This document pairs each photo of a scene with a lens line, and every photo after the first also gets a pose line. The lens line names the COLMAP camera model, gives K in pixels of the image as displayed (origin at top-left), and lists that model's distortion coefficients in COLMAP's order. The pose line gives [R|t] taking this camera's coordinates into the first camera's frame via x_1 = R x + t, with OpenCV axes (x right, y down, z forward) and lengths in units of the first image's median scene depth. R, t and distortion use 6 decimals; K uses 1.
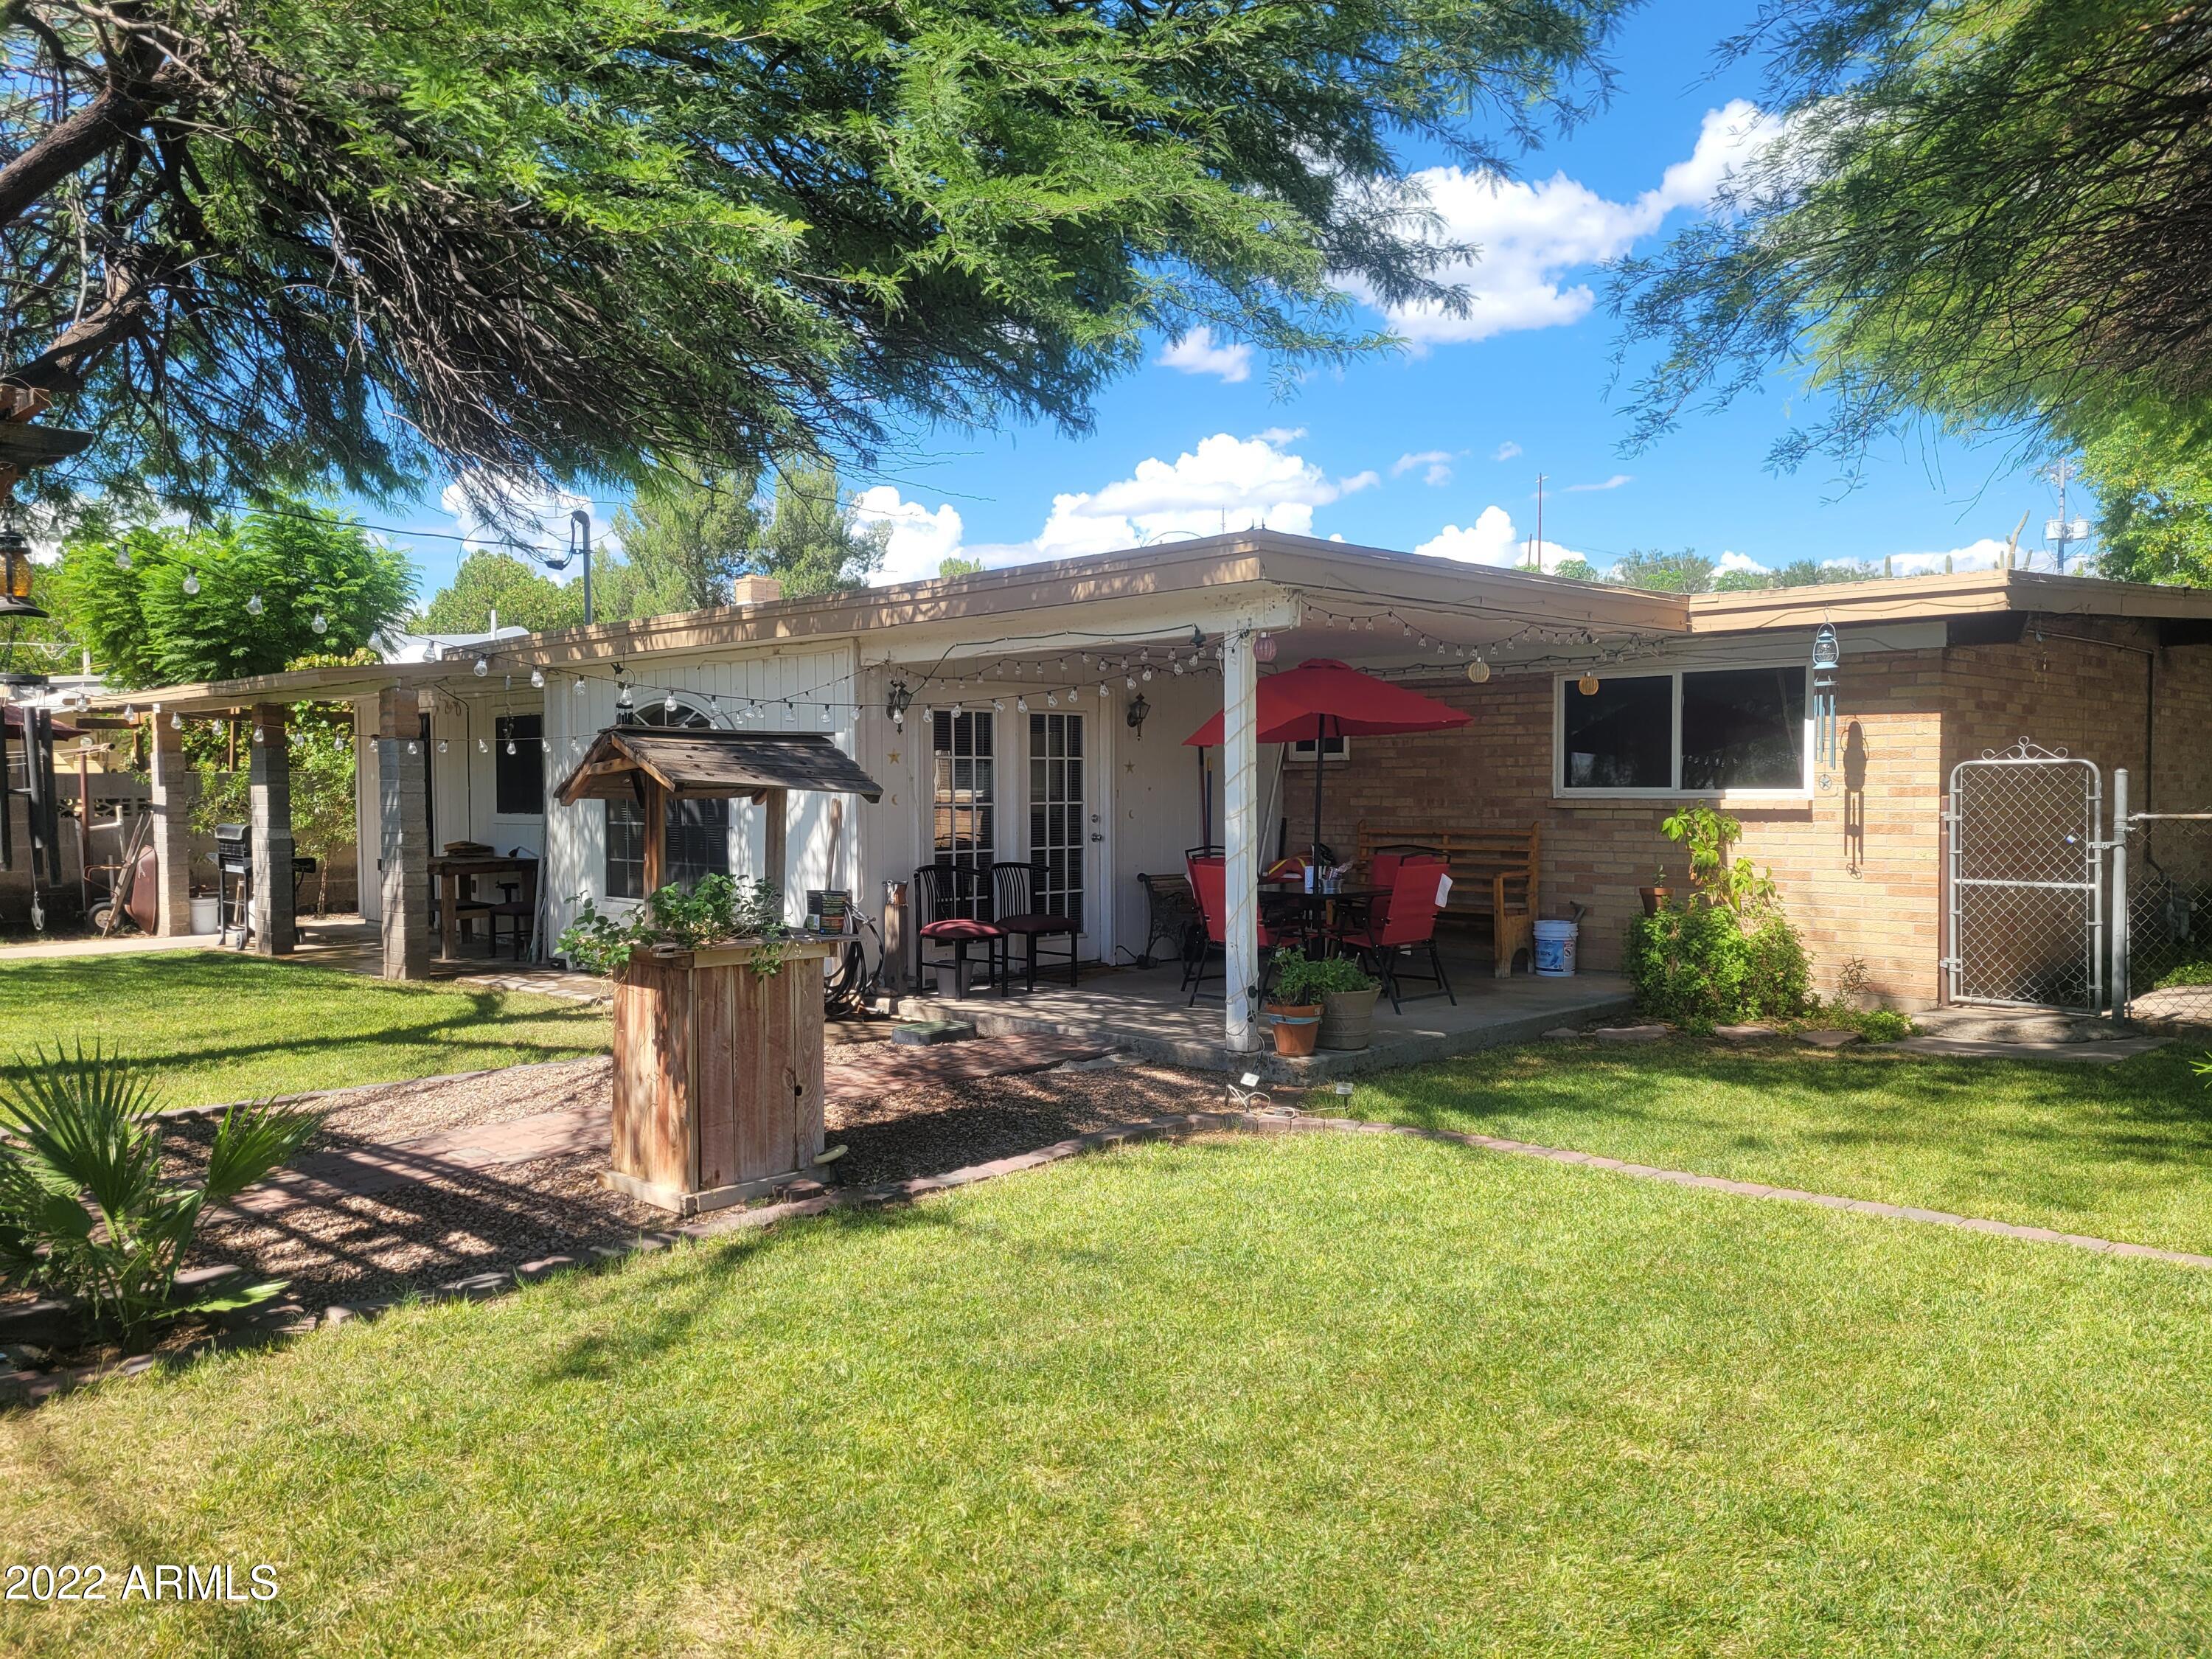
lens RADIAL K [[1661.0, 0, 1098.2], [0, 1661.0, 828.5], [0, 0, 1]] dist [0.057253, -0.049367]
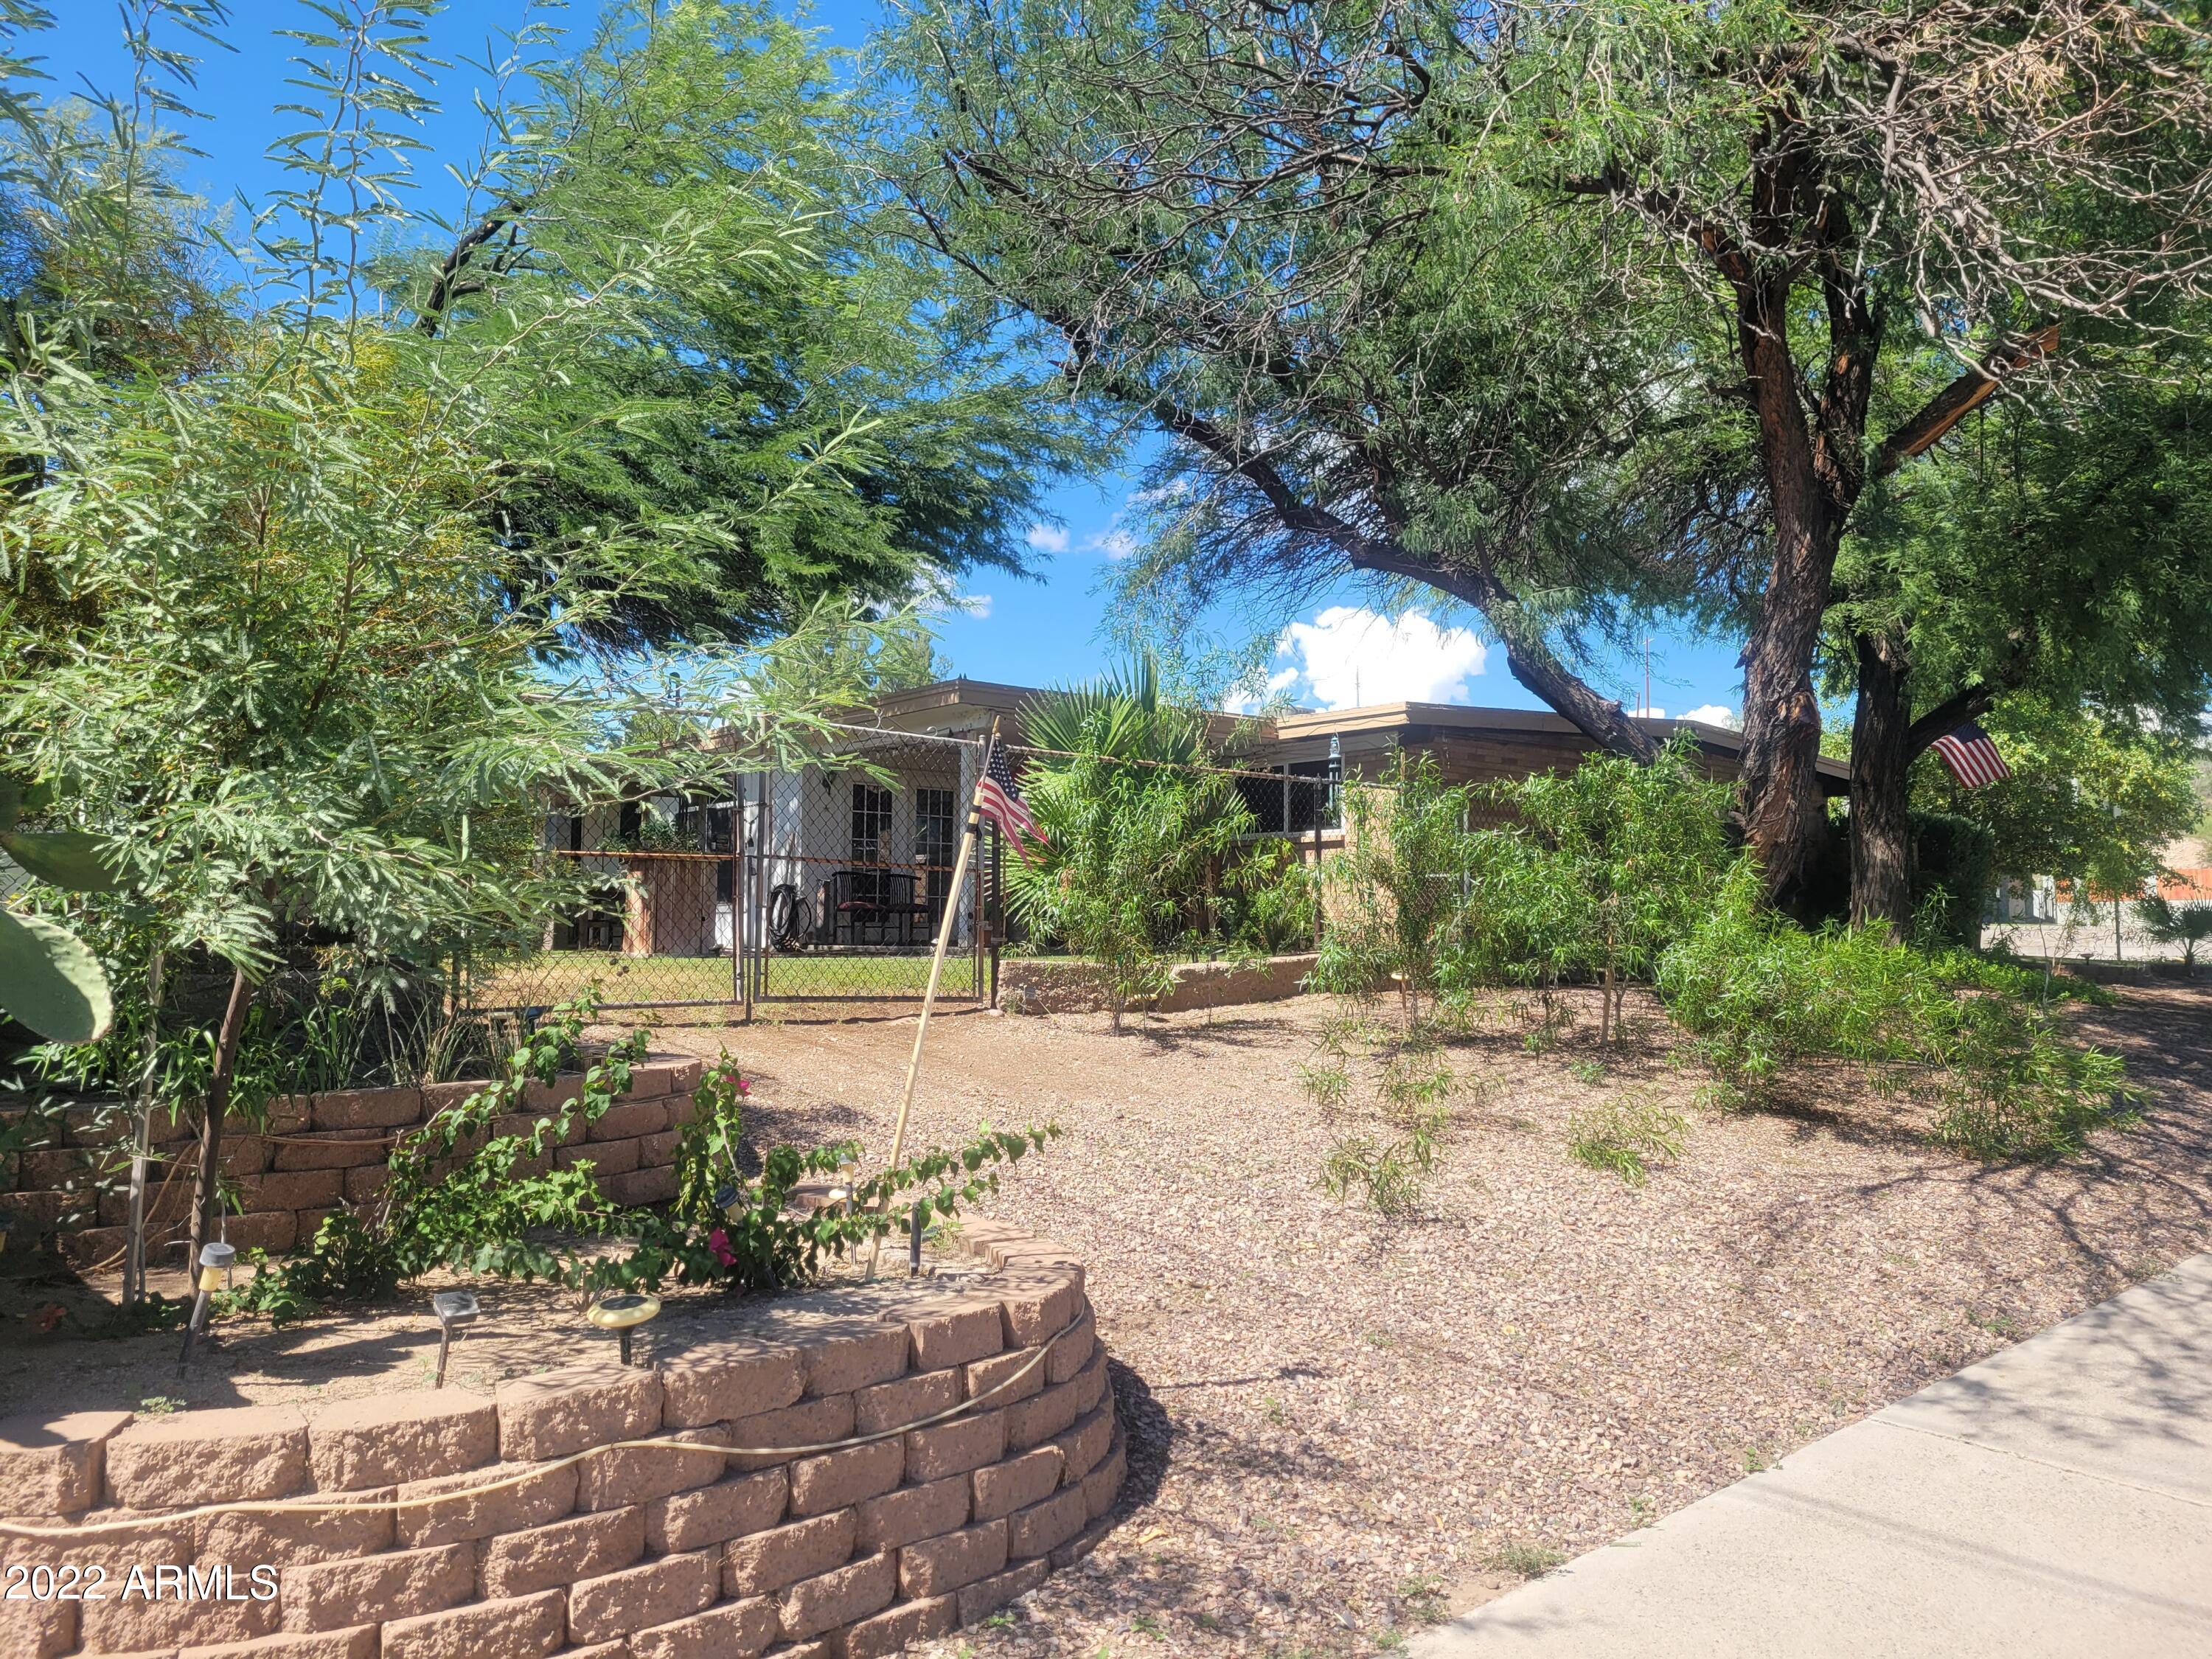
lens RADIAL K [[1661.0, 0, 1107.9], [0, 1661.0, 835.2], [0, 0, 1]] dist [0.057253, -0.049367]
pose [[0.994374, 0.006491, -0.105726, 0.372834], [-0.015764, 0.996074, -0.087115, 0.139409], [0.104745, 0.088292, 0.990572, -0.739331]]
